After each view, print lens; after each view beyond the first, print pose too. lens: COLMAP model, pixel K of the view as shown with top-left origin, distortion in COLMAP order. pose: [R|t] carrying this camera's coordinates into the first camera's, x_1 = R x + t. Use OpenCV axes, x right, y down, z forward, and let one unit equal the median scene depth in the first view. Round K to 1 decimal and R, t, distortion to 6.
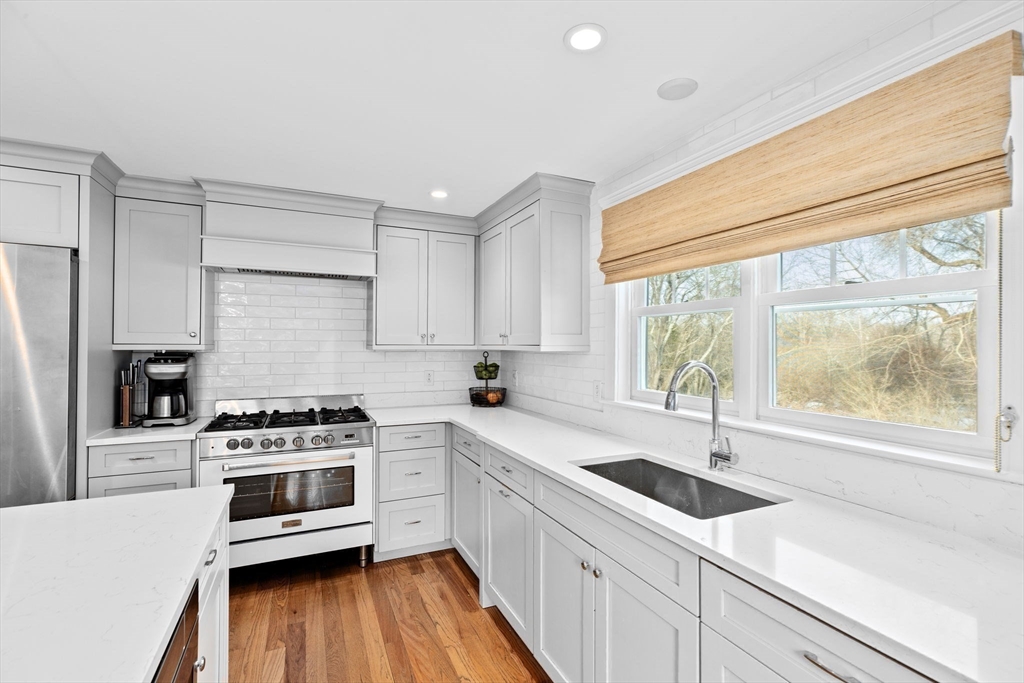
lens RADIAL K [[461.9, 0, 508.6], [0, 461.9, 341.7], [0, 0, 1]] dist [-0.008313, 0.005316]
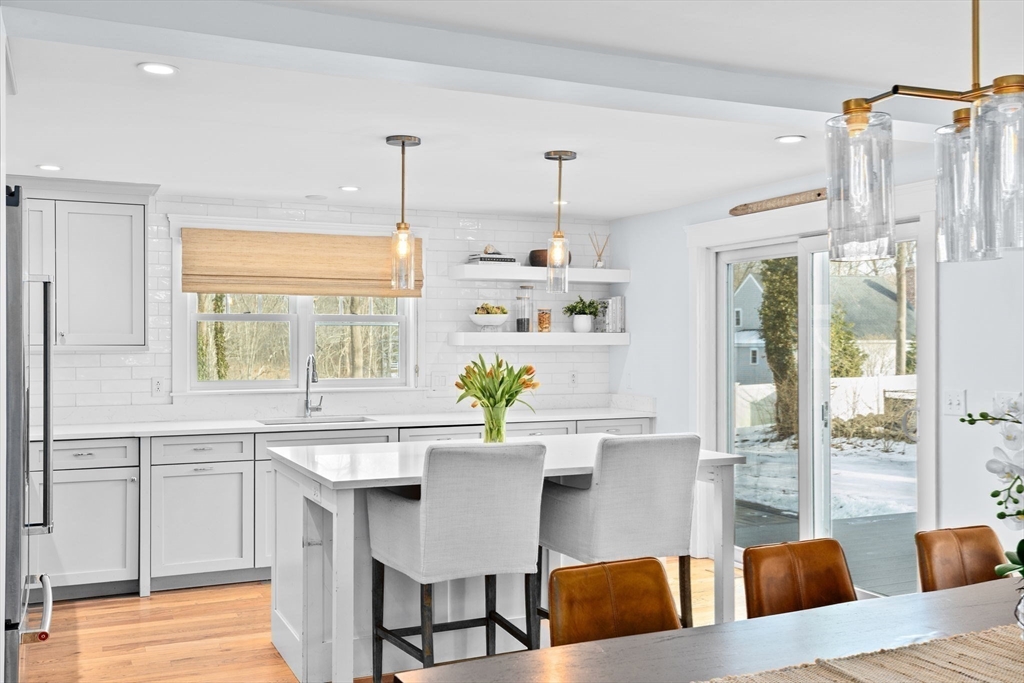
lens RADIAL K [[987.1, 0, 514.8], [0, 987.1, 333.4], [0, 0, 1]] dist [0.024032, 0.000000]
pose [[-0.007233, 0.001709, 0.999972, -2.269278], [-0.007341, 0.999972, -0.001762, -0.022791], [-0.999947, -0.007354, -0.007220, 0.188296]]
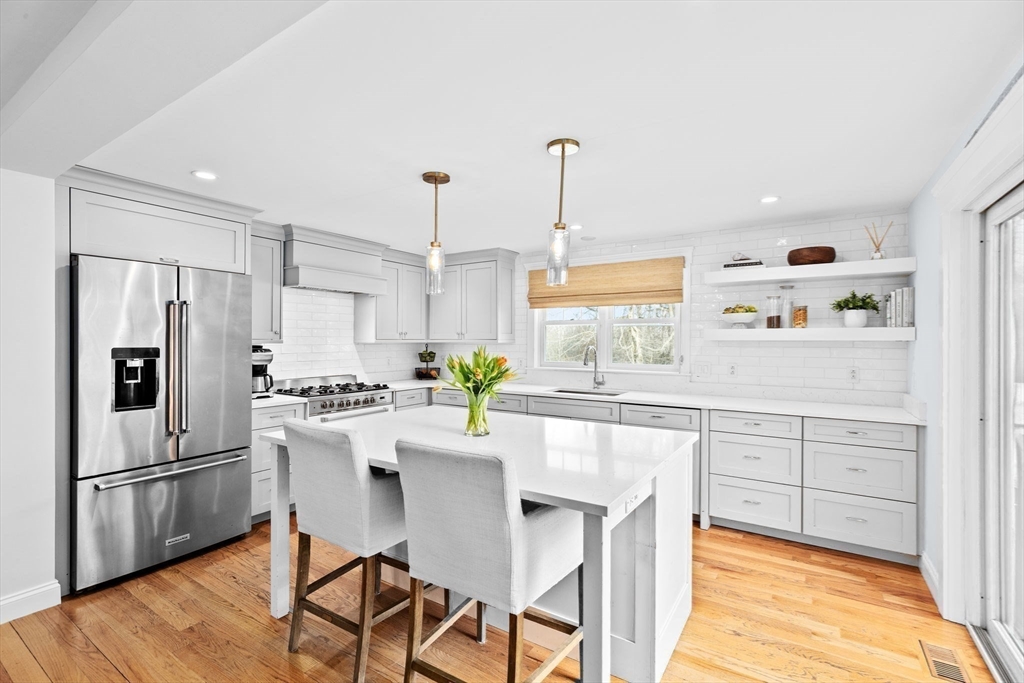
lens RADIAL K [[461.9, 0, 508.8], [0, 461.9, 339.9], [0, 0, 1]] dist [-0.008313, 0.005316]
pose [[0.842959, -0.001504, 0.537975, -0.925078], [-0.002448, 0.999975, 0.006633, -0.003438], [-0.537972, -0.006908, 0.842935, -0.612883]]
